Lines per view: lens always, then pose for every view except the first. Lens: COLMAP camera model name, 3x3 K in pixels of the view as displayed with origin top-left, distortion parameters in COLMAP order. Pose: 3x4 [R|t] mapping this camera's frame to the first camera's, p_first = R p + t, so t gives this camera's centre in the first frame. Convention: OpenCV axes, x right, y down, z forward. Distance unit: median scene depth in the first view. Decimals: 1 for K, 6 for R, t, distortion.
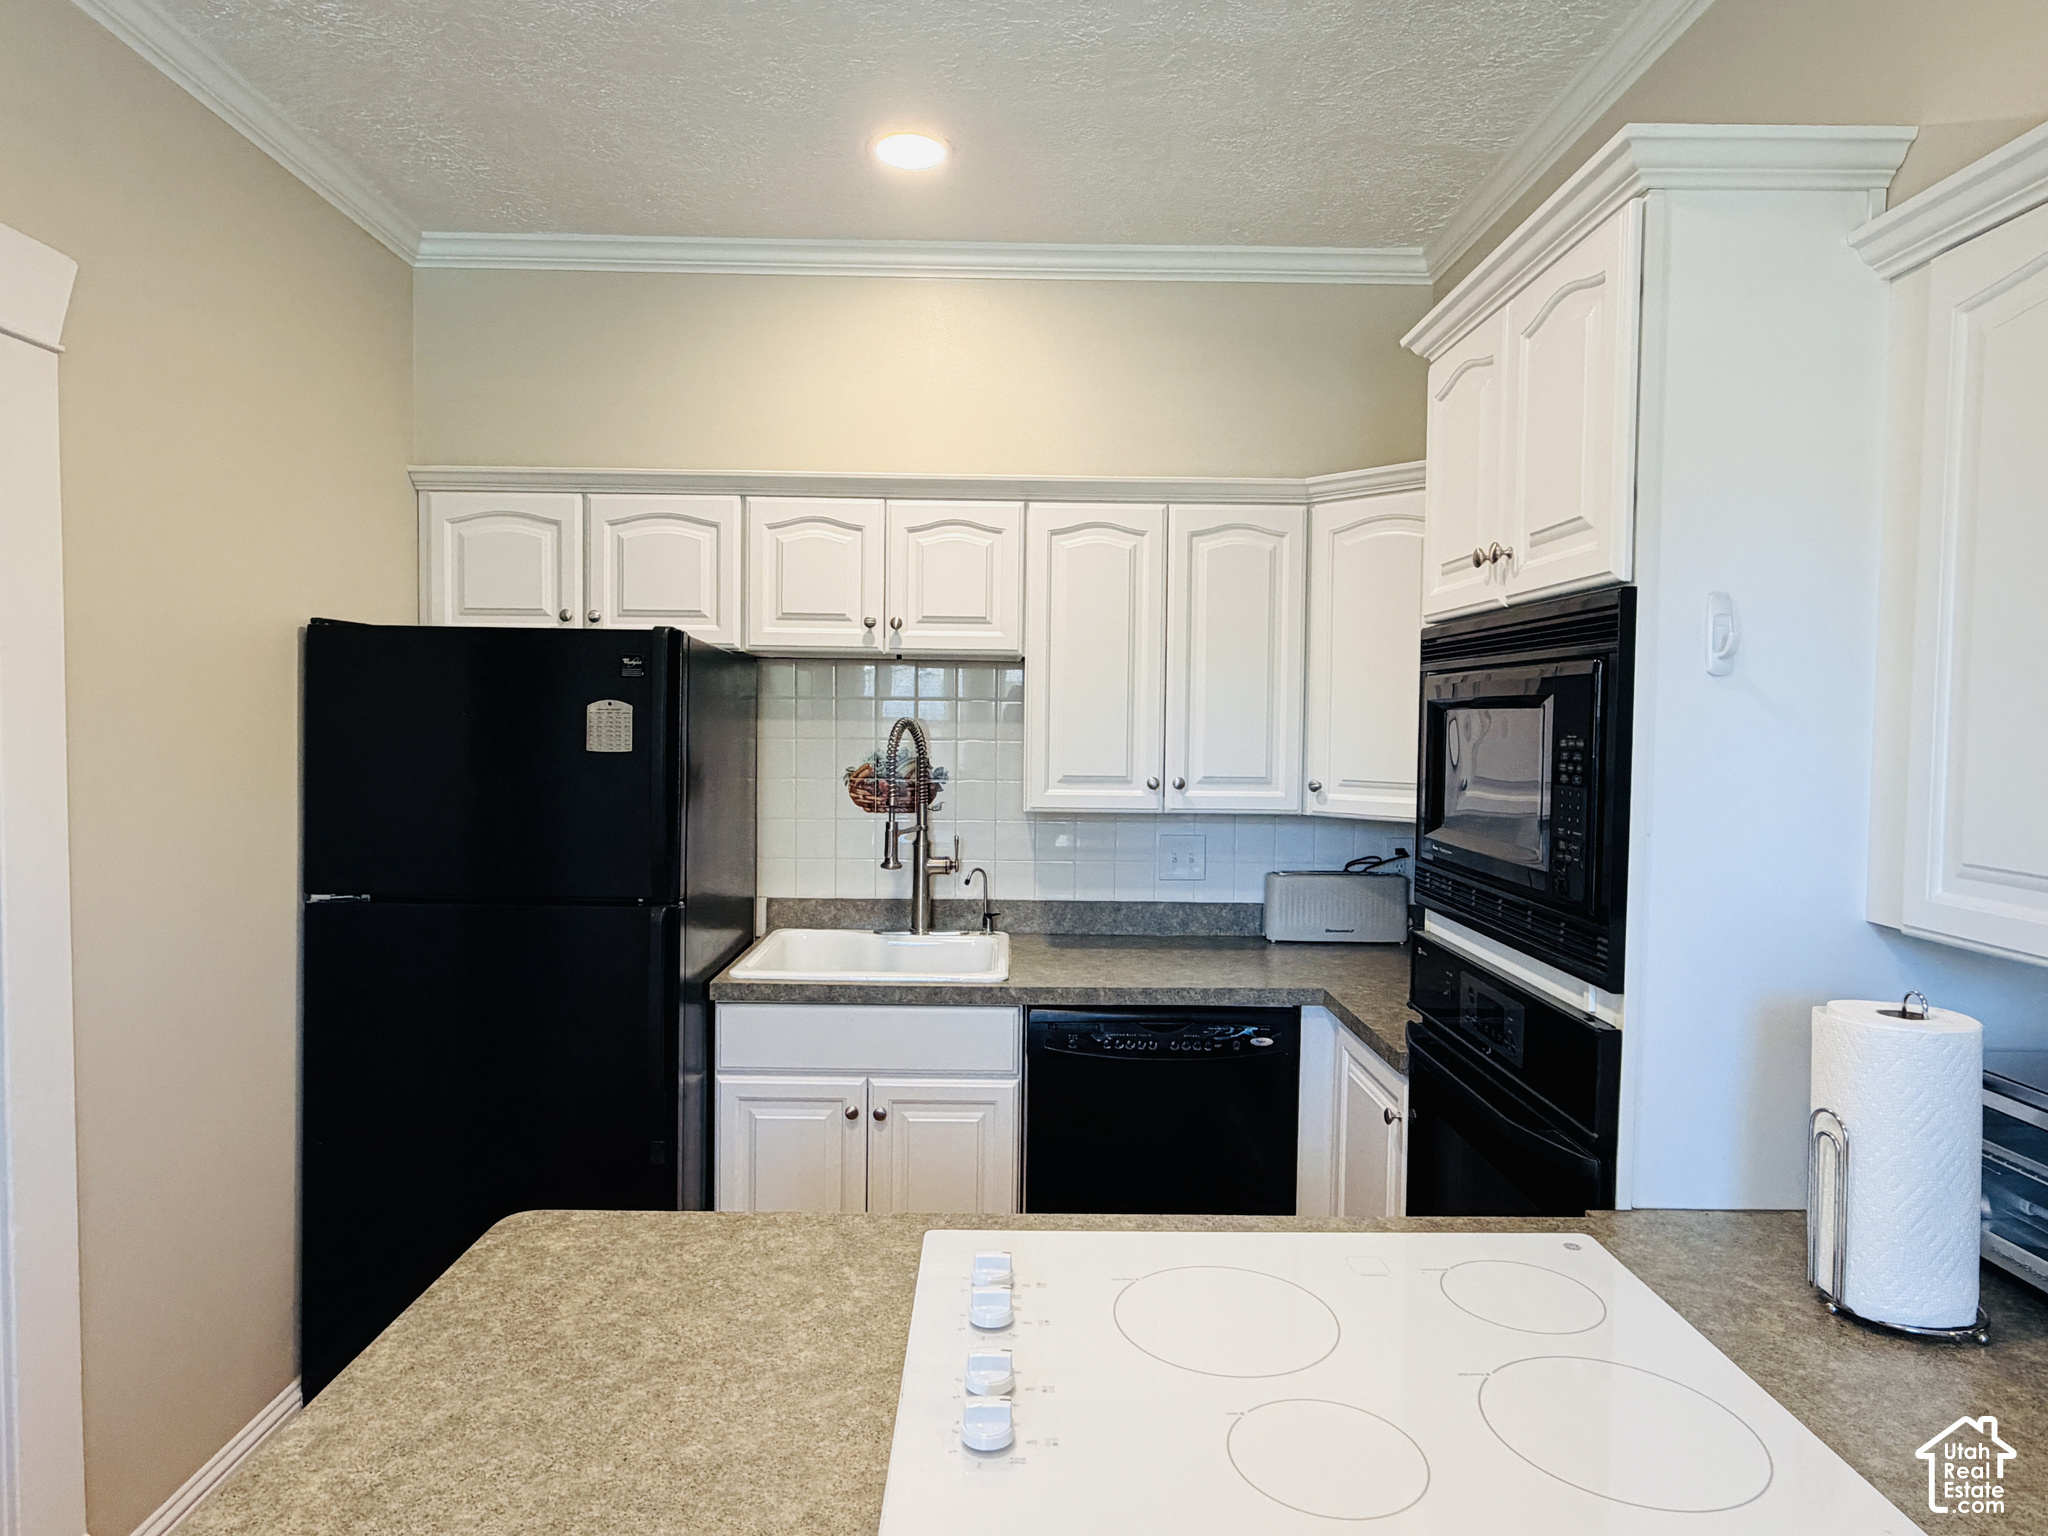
lens RADIAL K [[1194.4, 0, 1020.5], [0, 1194.4, 765.2], [0, 0, 1]] dist [0.005962, -0.002521]
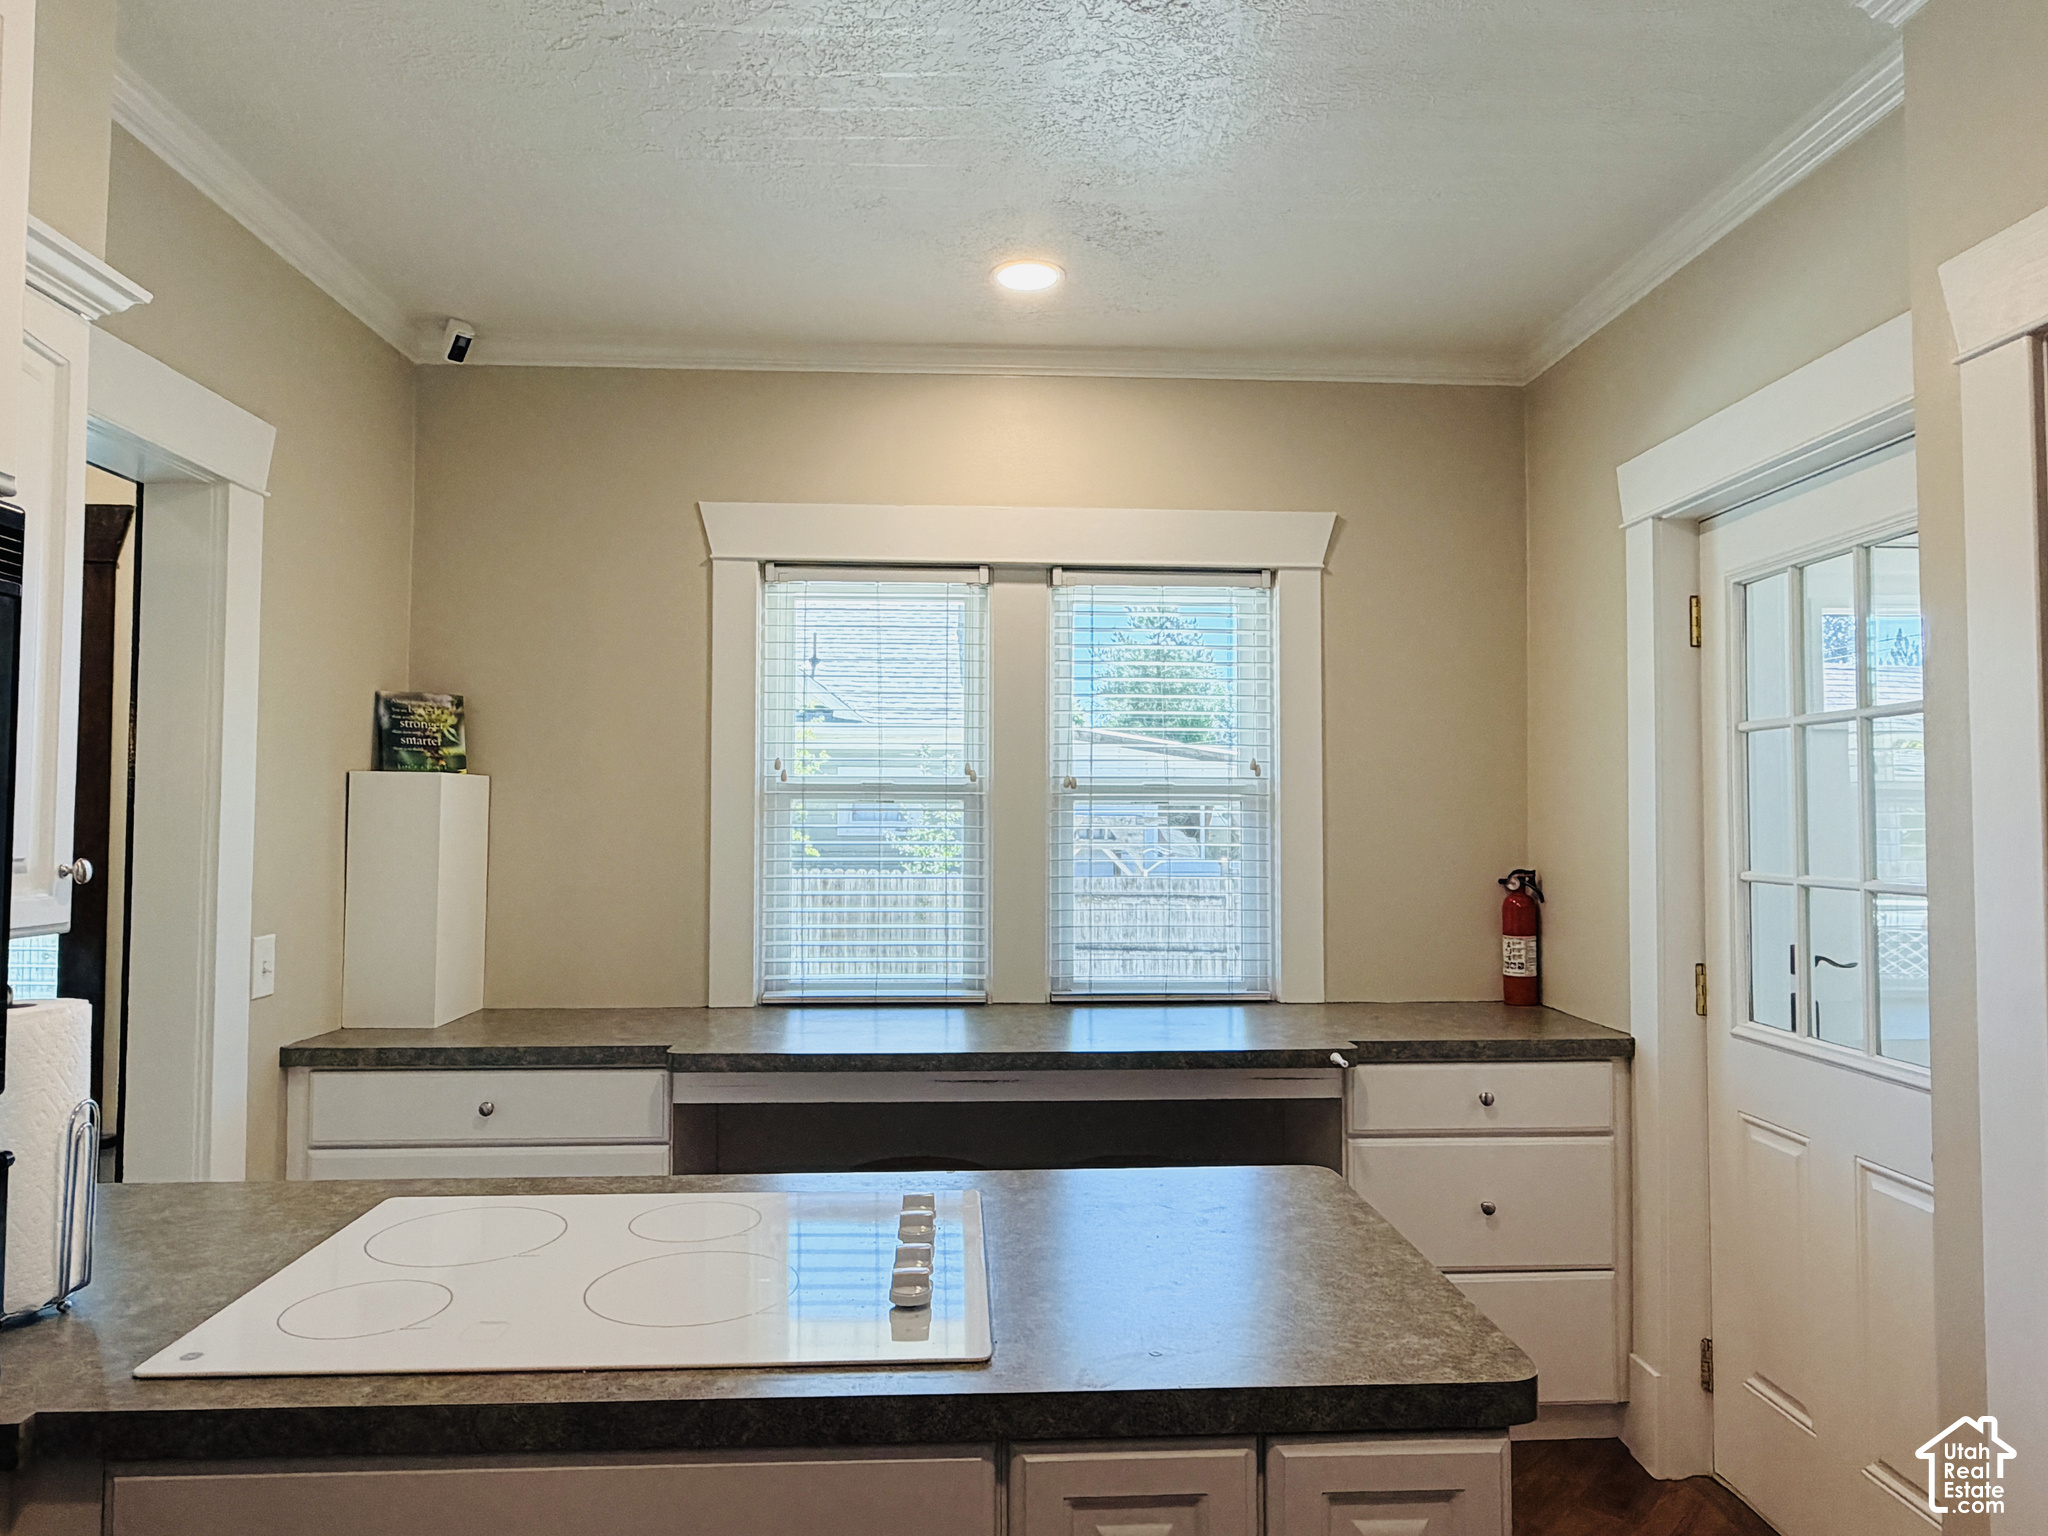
lens RADIAL K [[1305.7, 0, 1026.7], [0, 1305.7, 765.6], [0, 0, 1]] dist [0.004001, 0.001257]
pose [[-0.998983, -0.008978, -0.044187, -0.065491], [-0.009034, 0.999959, 0.001065, -0.007259], [0.044176, 0.001463, -0.999023, 1.922734]]
